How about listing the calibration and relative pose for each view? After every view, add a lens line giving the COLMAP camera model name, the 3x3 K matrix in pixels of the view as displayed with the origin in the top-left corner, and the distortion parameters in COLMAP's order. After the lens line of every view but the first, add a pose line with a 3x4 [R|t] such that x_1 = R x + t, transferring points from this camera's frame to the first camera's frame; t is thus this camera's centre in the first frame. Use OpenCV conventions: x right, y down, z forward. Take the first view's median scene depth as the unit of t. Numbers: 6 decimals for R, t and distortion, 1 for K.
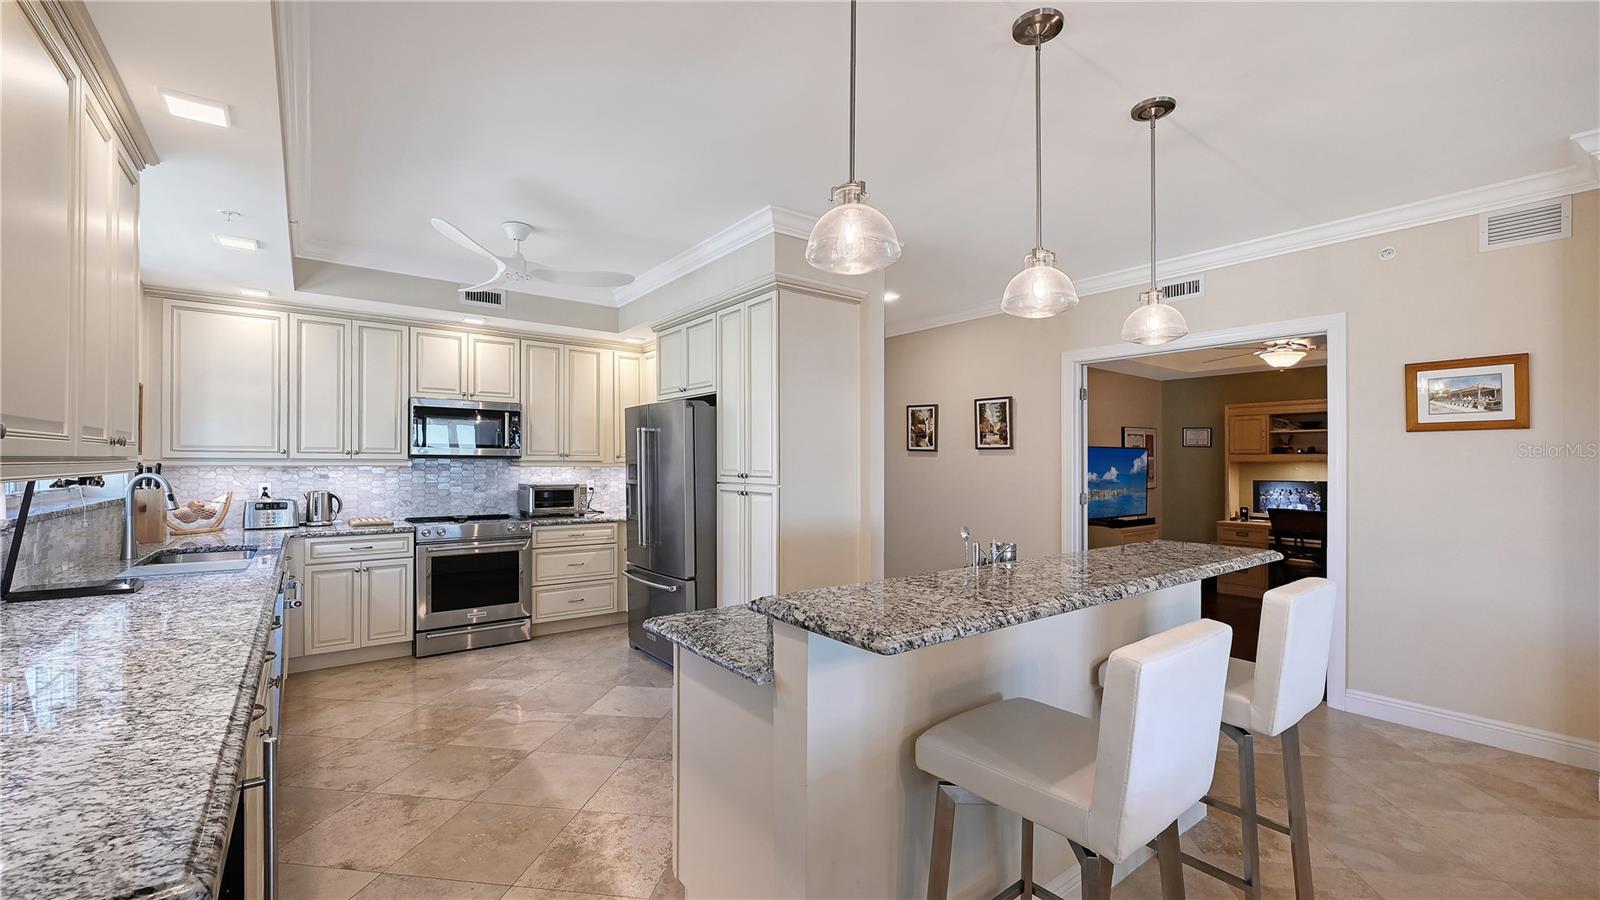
lens RADIAL K [[644.3, 0, 808.8], [0, 644.3, 458.0], [0, 0, 1]] dist [0.000801, 0.000132]
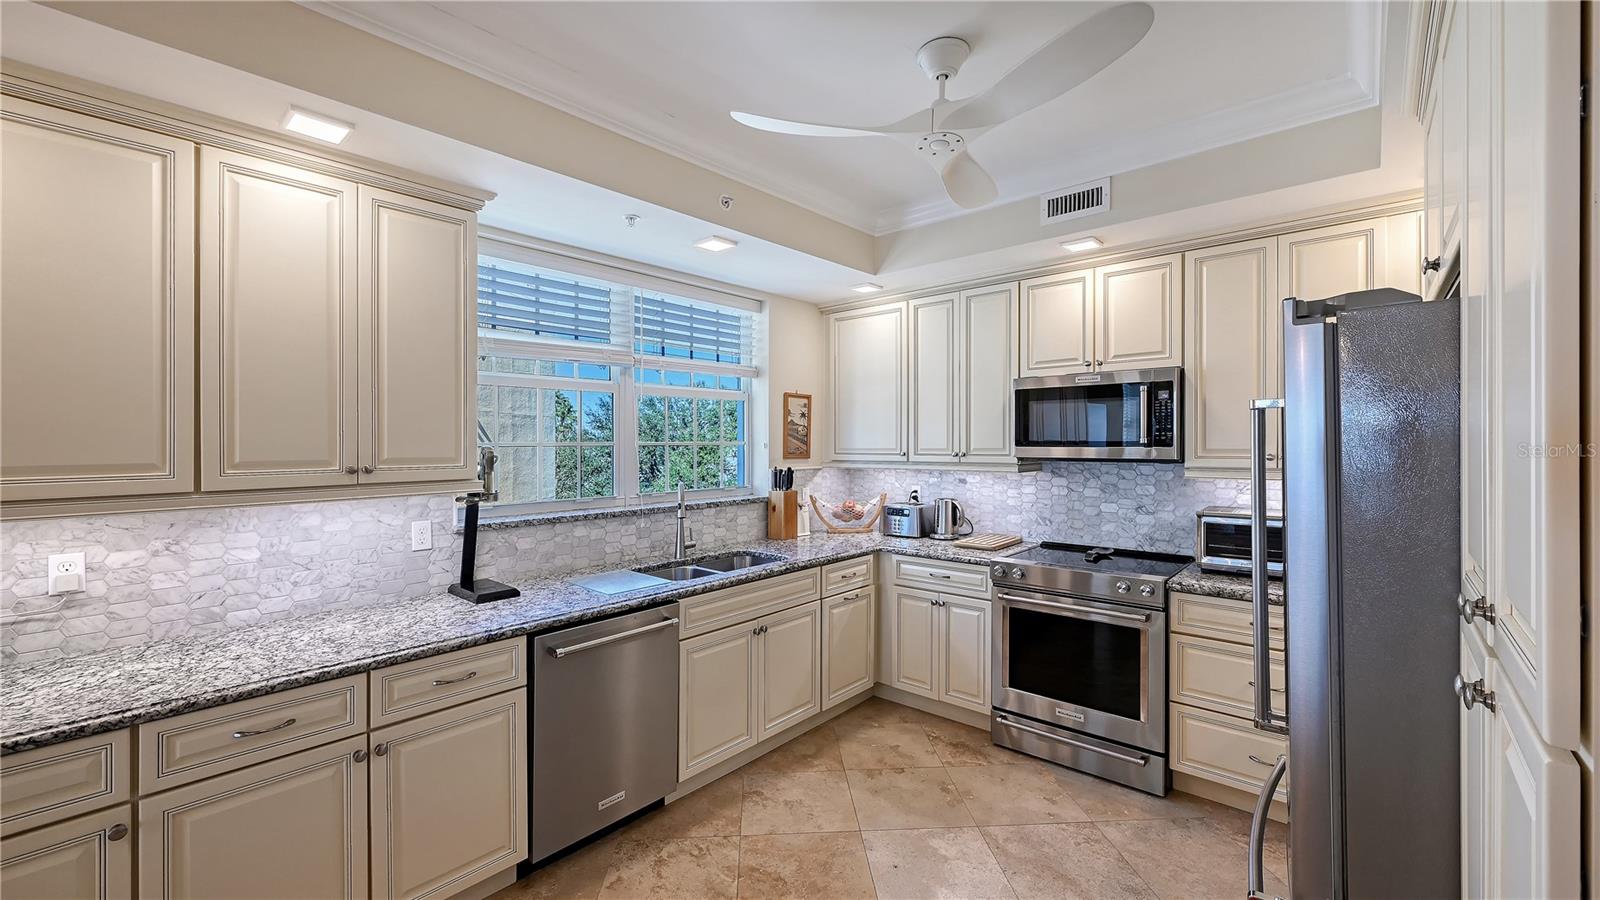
lens RADIAL K [[641.2, 0, 805.1], [0, 641.2, 449.0], [0, 0, 1]] dist [0.001274, 0.000118]
pose [[0.184356, 0.004707, -0.982848, 0.051666], [0.014528, 0.999866, 0.007514, -0.024503], [0.982752, -0.015664, 0.184263, 0.657918]]
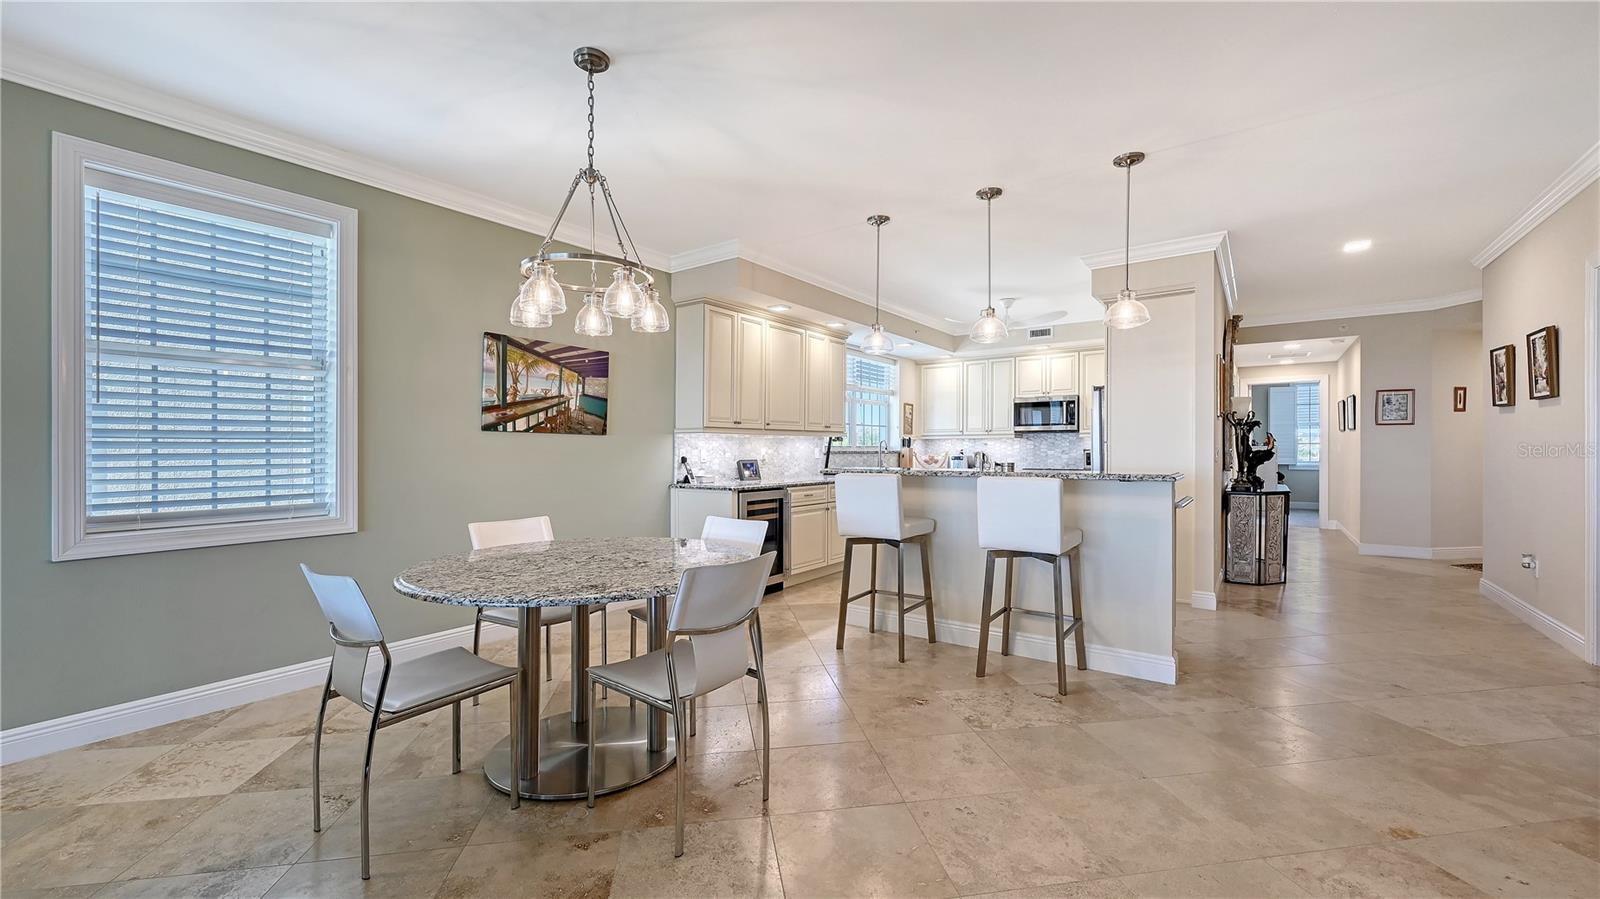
lens RADIAL K [[644.3, 0, 808.8], [0, 644.3, 457.5], [0, 0, 1]] dist [0.000801, 0.000132]
pose [[0.295968, 0.004518, -0.955187, 0.916497], [0.012062, 0.999891, 0.008467, 0.046653], [0.955122, -0.014028, 0.295881, -0.047435]]
